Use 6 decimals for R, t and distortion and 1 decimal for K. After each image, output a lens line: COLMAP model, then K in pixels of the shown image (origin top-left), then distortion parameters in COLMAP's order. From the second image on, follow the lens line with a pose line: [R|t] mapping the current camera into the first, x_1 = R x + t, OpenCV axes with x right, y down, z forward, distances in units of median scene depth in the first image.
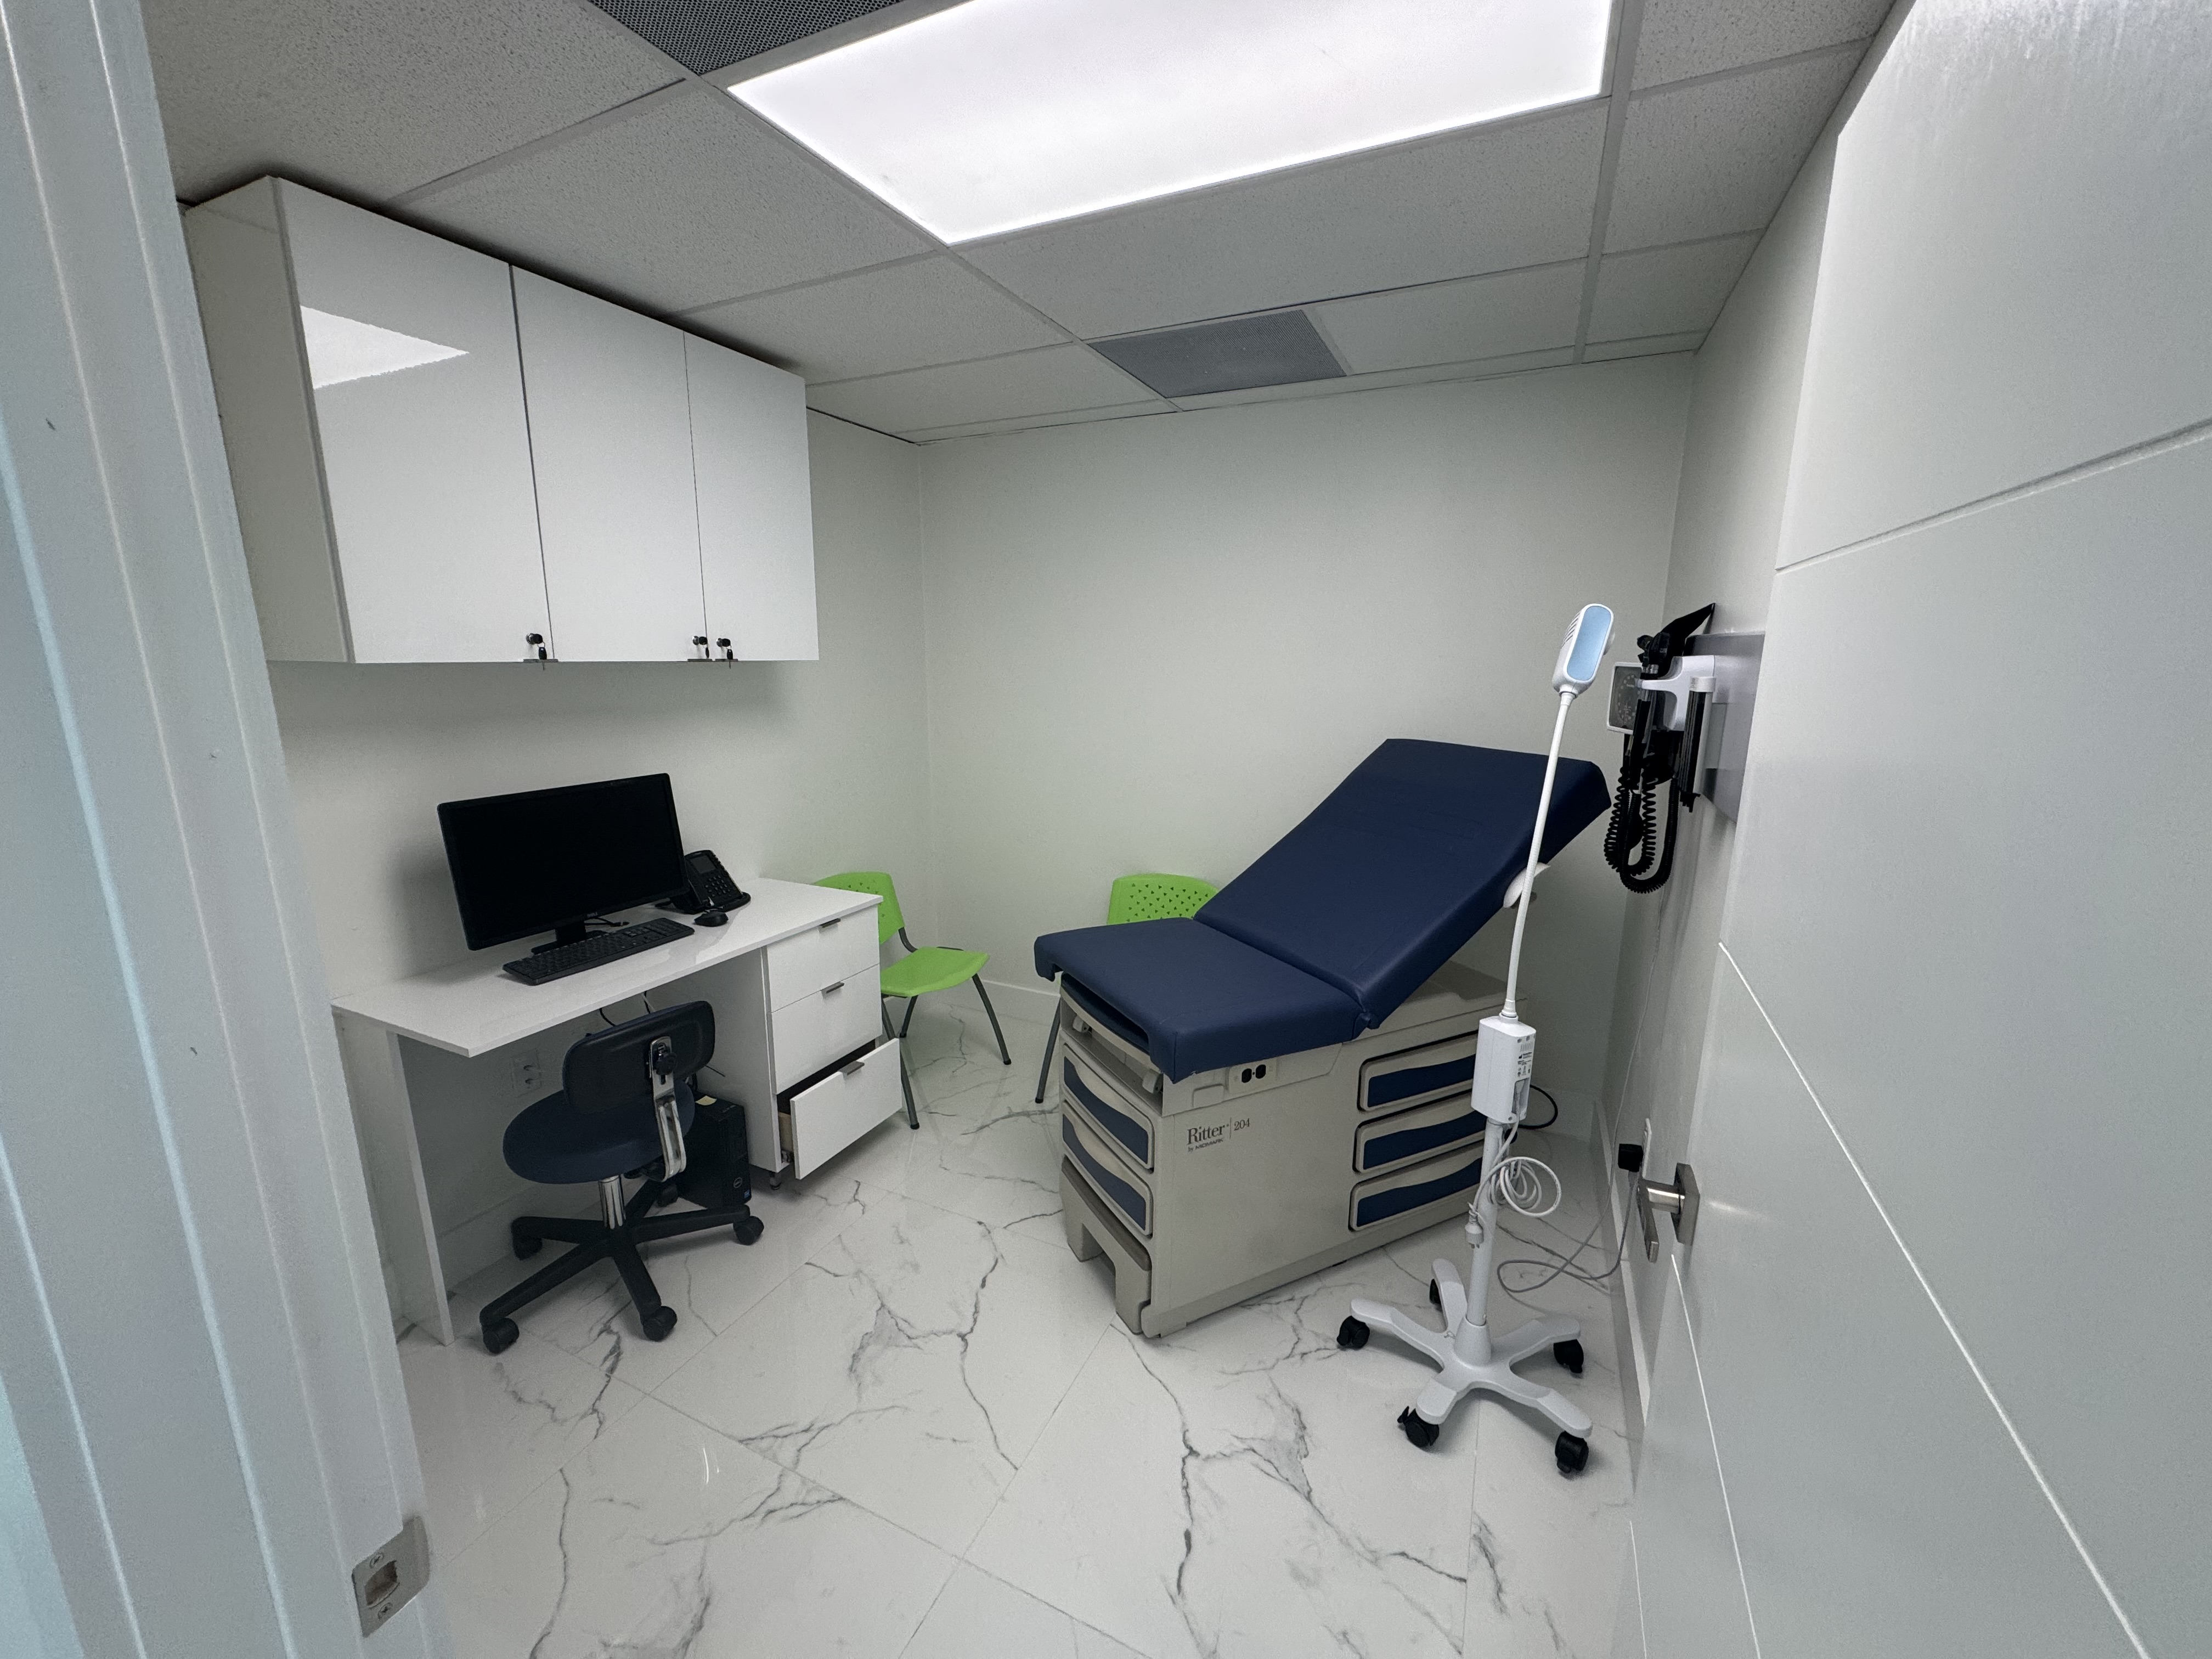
lens RADIAL K [[879.5, 0, 1103.4], [0, 879.5, 840.2], [0, 0, 1]] dist [0.001364, 0.000605]
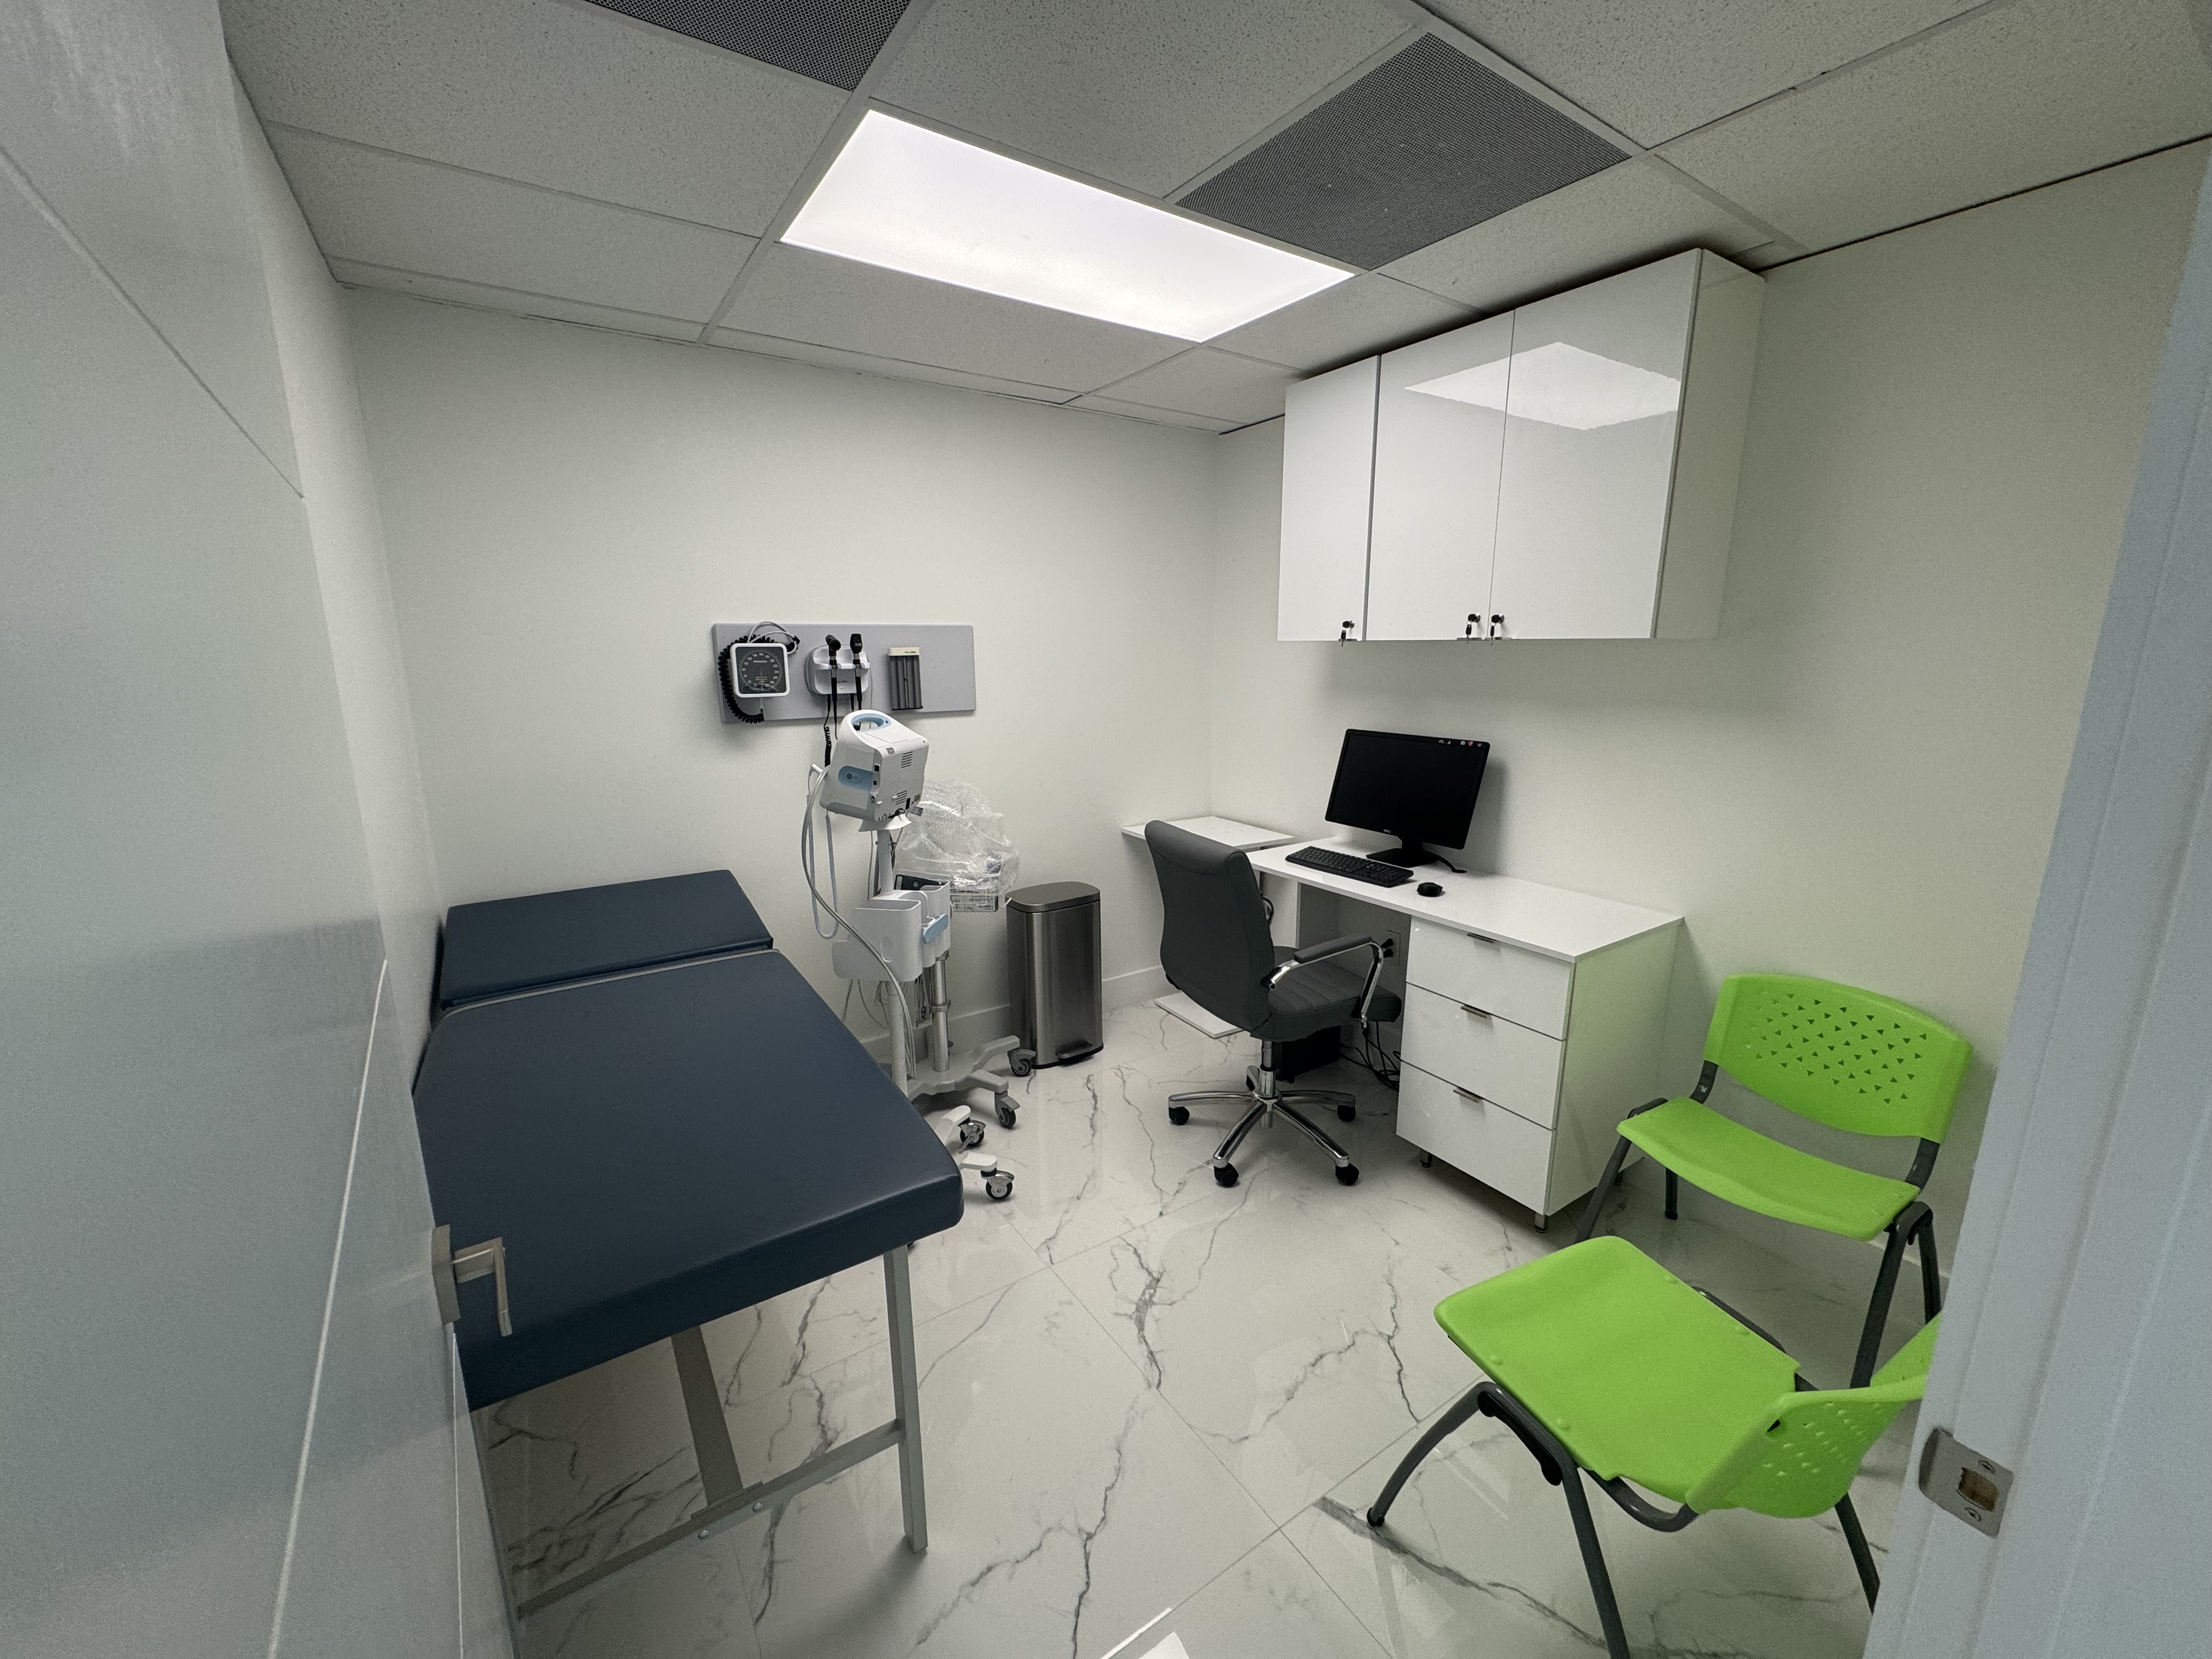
lens RADIAL K [[879.5, 0, 1110.2], [0, 879.5, 826.8], [0, 0, 1]] dist [0.001364, 0.000605]
pose [[-0.520159, 0.168671, -0.837248, 0.641934], [-0.182702, 0.935637, 0.302000, -0.222770], [0.834299, 0.310055, -0.455863, 1.144672]]
